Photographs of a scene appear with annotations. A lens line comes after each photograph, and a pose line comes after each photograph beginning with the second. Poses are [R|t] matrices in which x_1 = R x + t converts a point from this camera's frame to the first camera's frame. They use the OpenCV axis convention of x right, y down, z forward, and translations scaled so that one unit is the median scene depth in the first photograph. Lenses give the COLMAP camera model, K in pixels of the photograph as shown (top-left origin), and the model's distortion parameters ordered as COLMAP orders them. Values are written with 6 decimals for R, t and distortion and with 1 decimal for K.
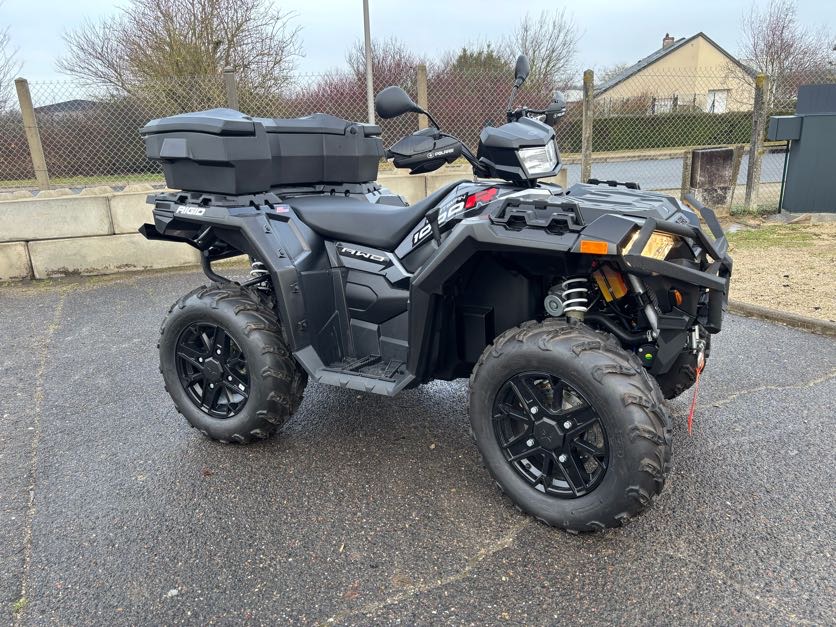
lens RADIAL K [[633.1, 0, 424.6], [0, 633.1, 315.5], [0, 0, 1]] dist [0.042993, -0.041537]
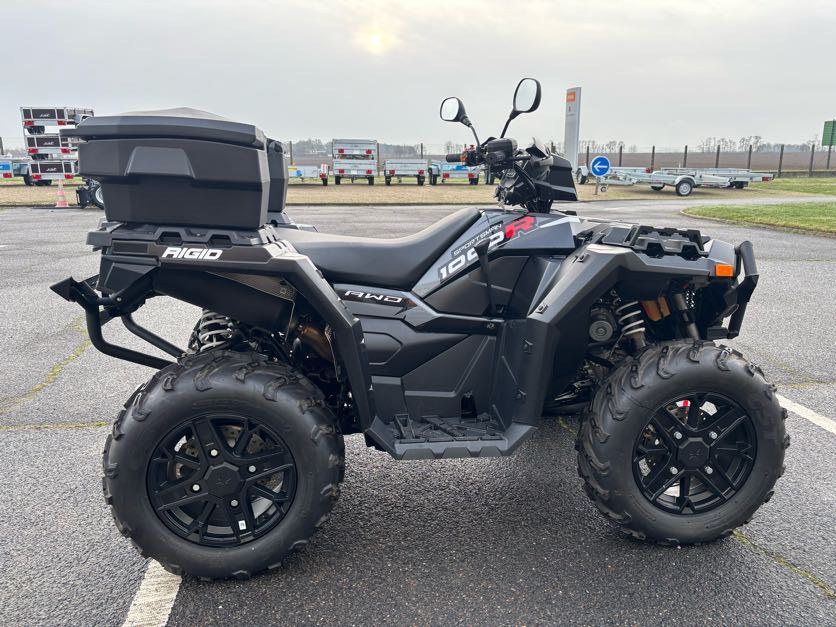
lens RADIAL K [[633.1, 0, 417.7], [0, 633.1, 306.7], [0, 0, 1]] dist [0.042993, -0.041537]
pose [[0.816863, -0.088411, 0.570015, -0.535694], [0.121590, 0.992372, -0.020324, -0.060085], [-0.563871, 0.085910, 0.821383, 0.287010]]
